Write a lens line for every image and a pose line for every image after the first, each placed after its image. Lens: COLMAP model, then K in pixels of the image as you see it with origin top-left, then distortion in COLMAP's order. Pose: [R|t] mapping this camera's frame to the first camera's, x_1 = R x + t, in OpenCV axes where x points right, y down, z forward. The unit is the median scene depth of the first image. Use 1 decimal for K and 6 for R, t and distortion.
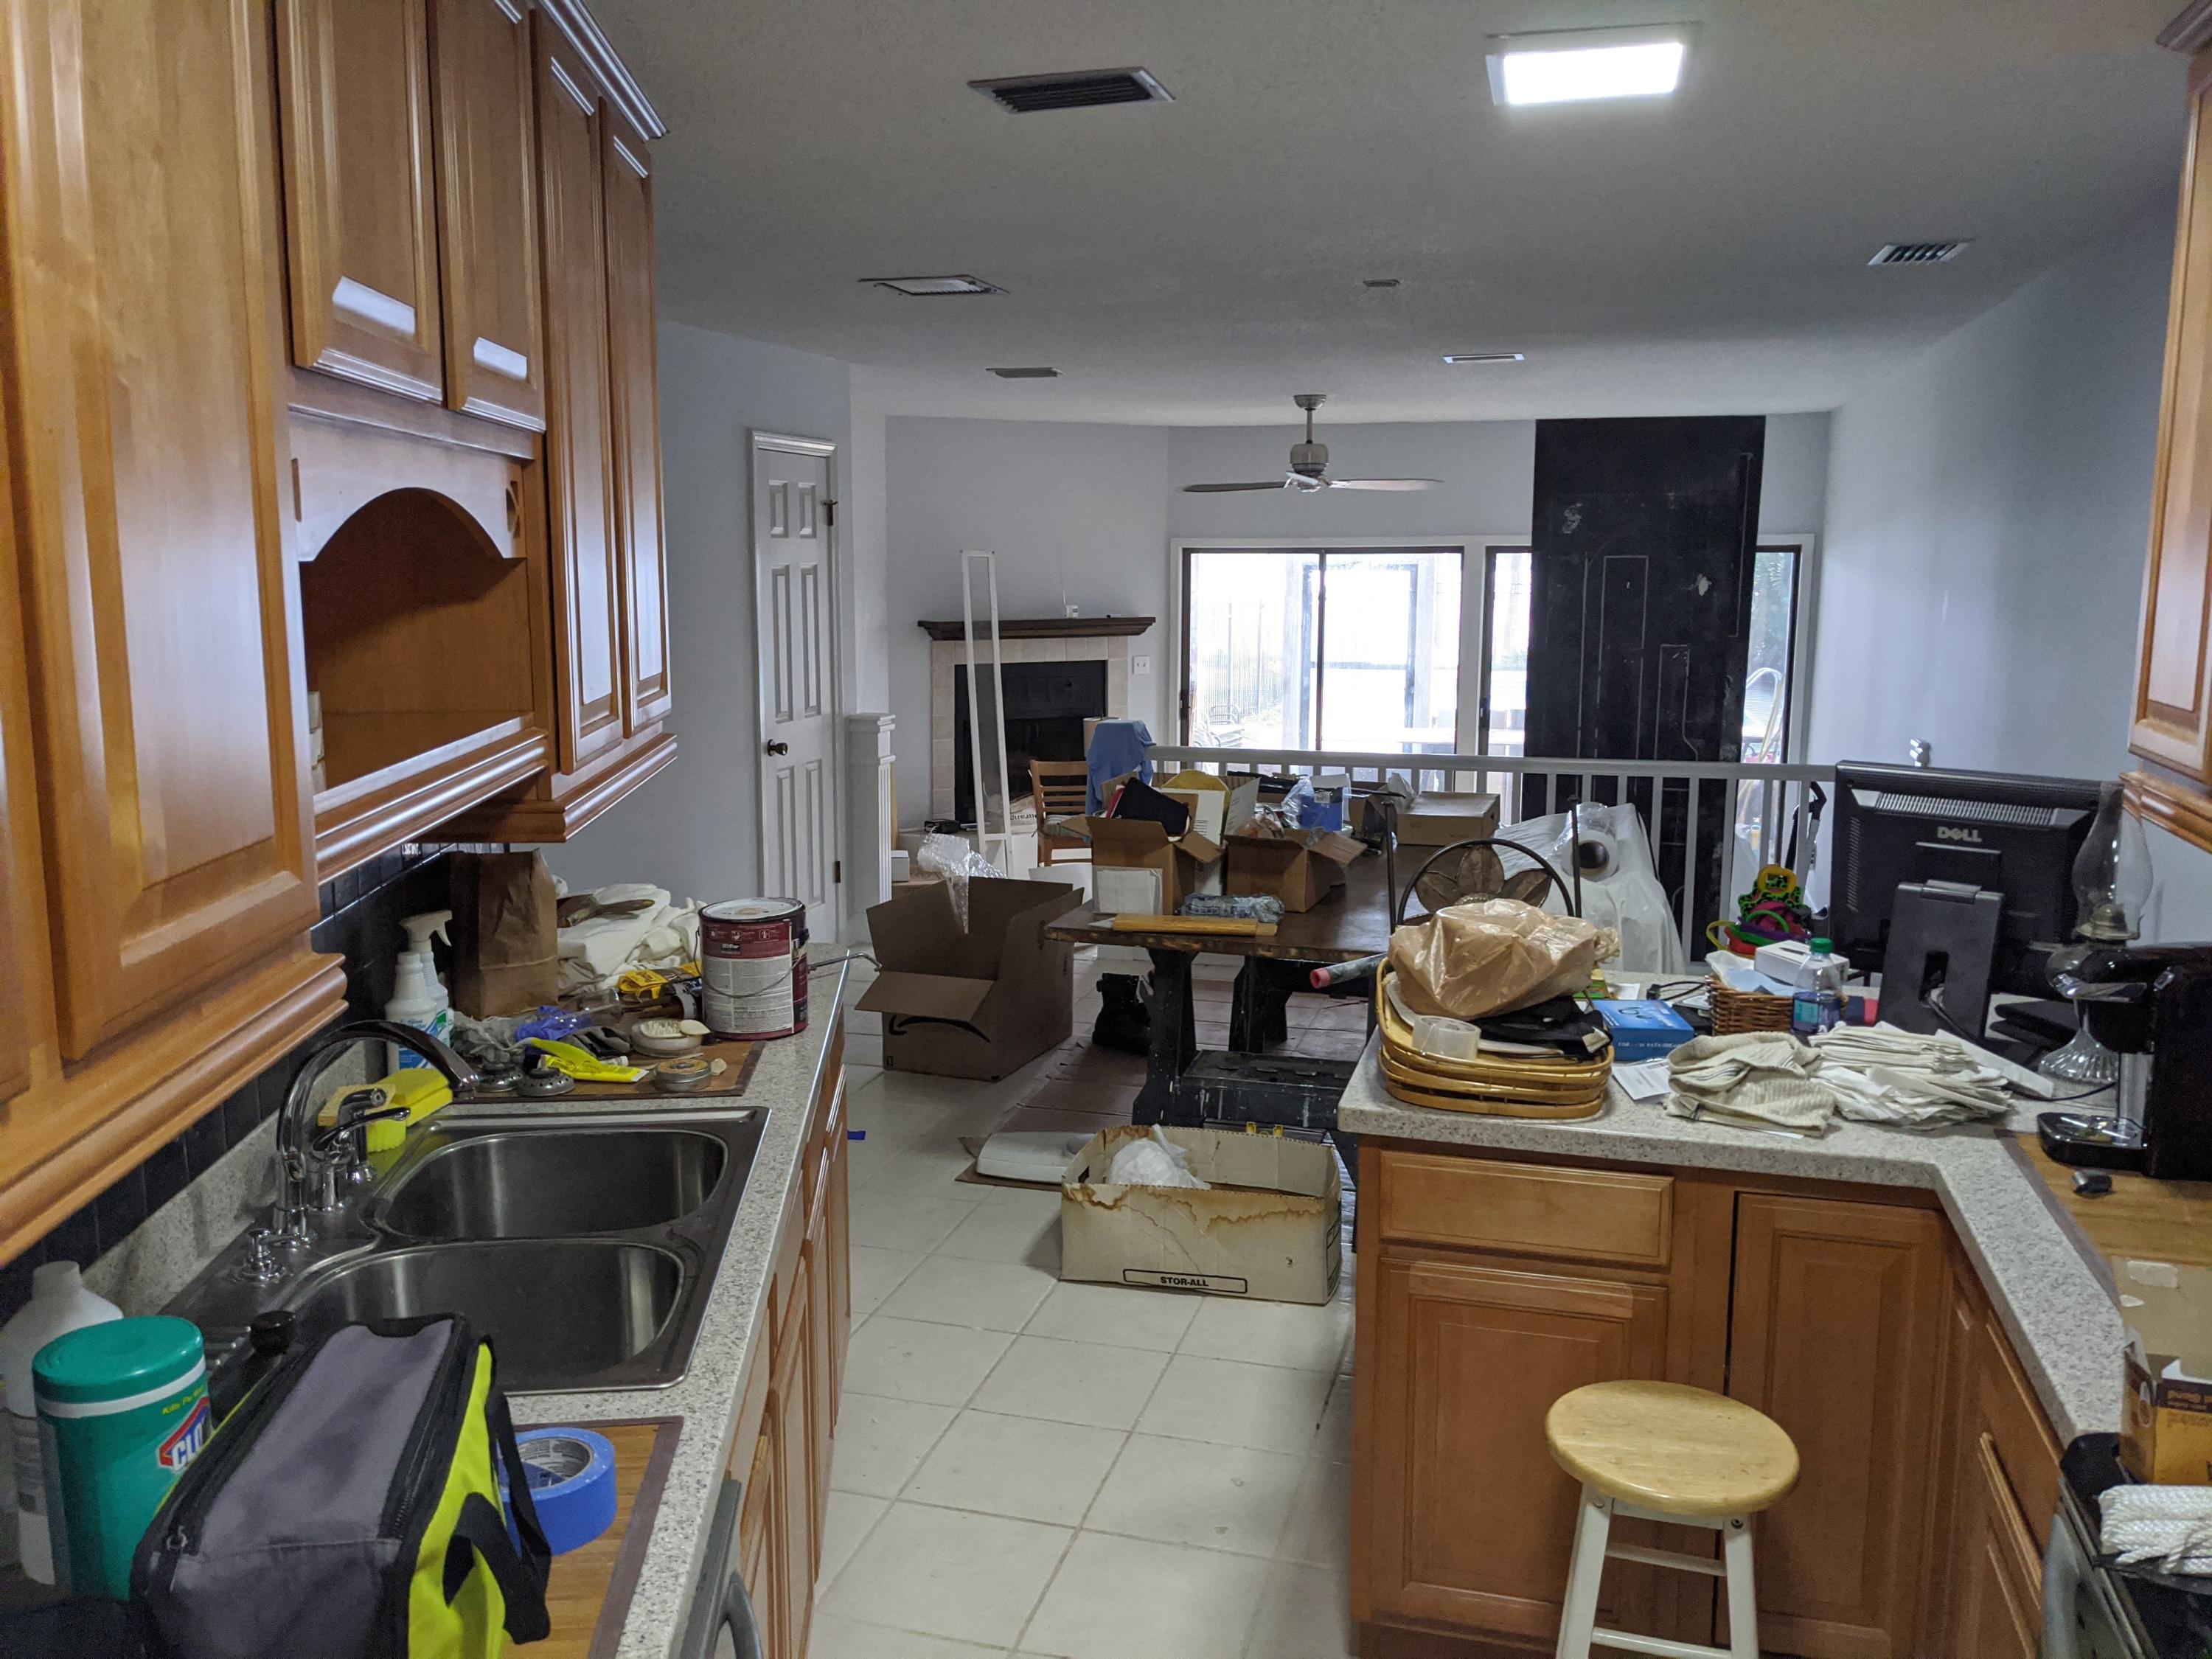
lens RADIAL K [[1783.9, 0, 1155.6], [0, 1783.9, 828.9], [0, 0, 1]] dist [0.059997, -0.116938]
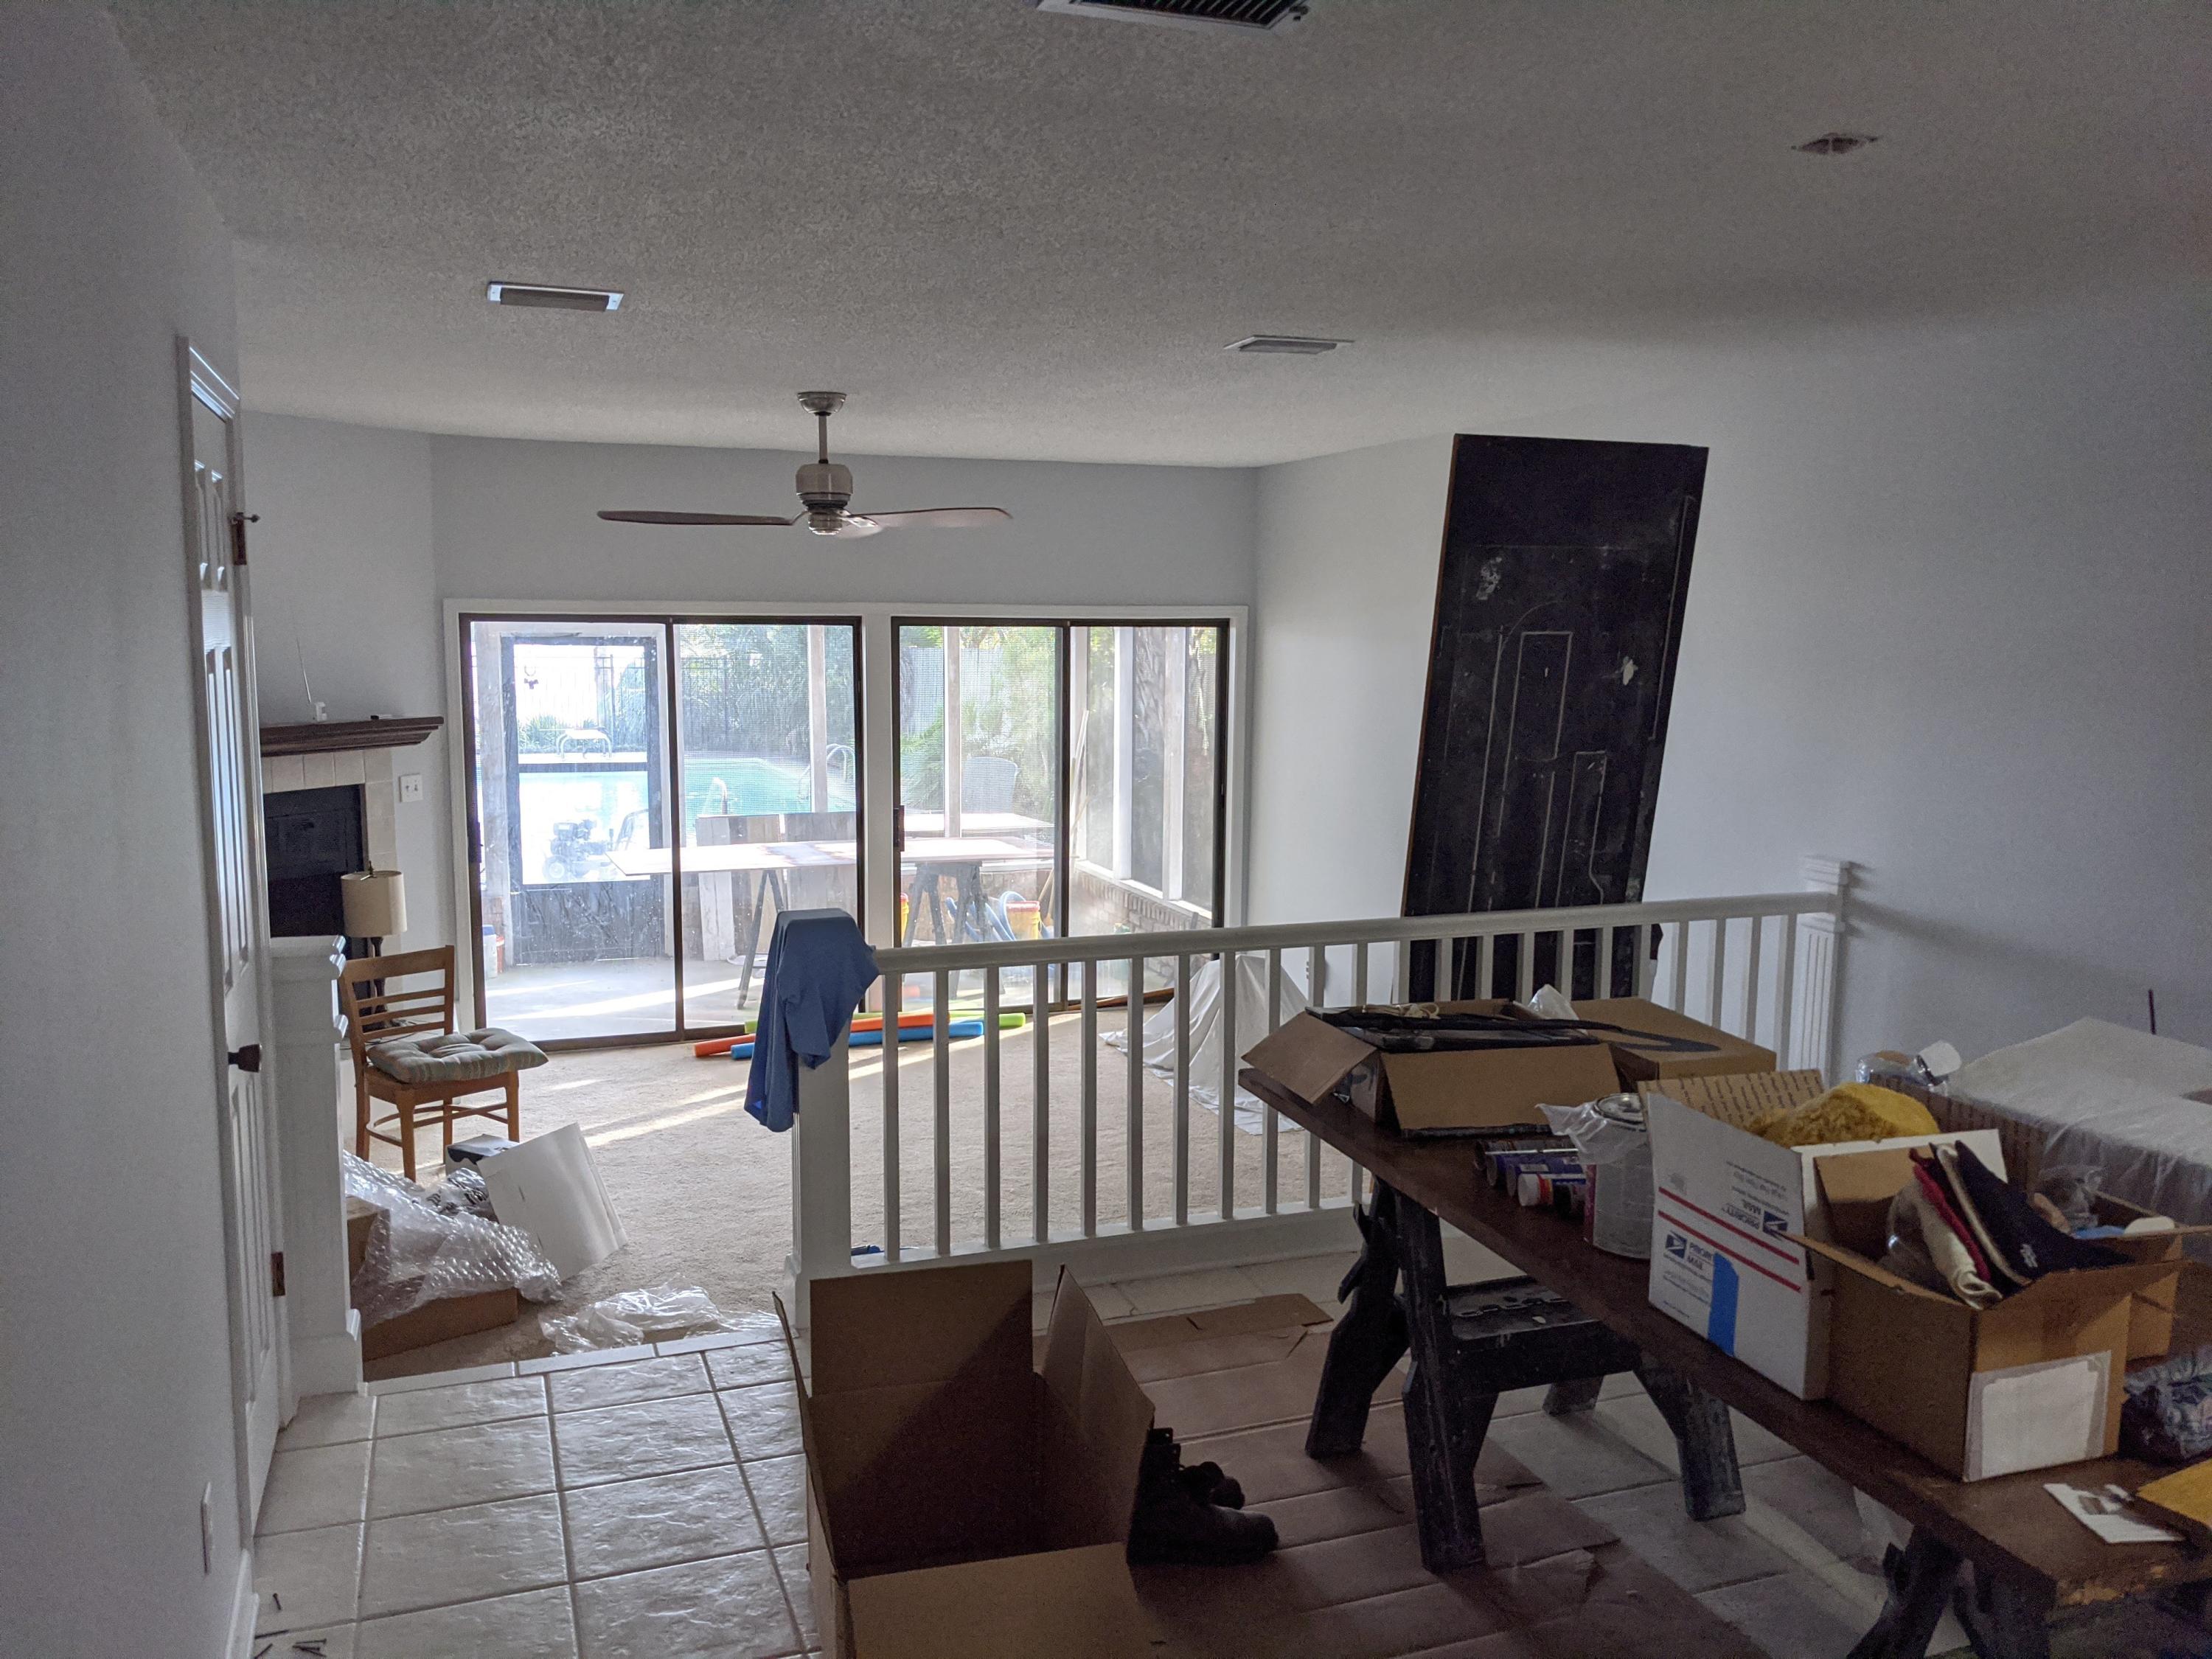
lens RADIAL K [[1783.9, 0, 1155.6], [0, 1783.9, 828.9], [0, 0, 1]] dist [0.059997, -0.116938]
pose [[0.811721, -0.062540, 0.580687, -0.282890], [0.084753, 0.996339, -0.011166, -0.076907], [-0.577863, 0.058279, 0.814051, 0.498171]]
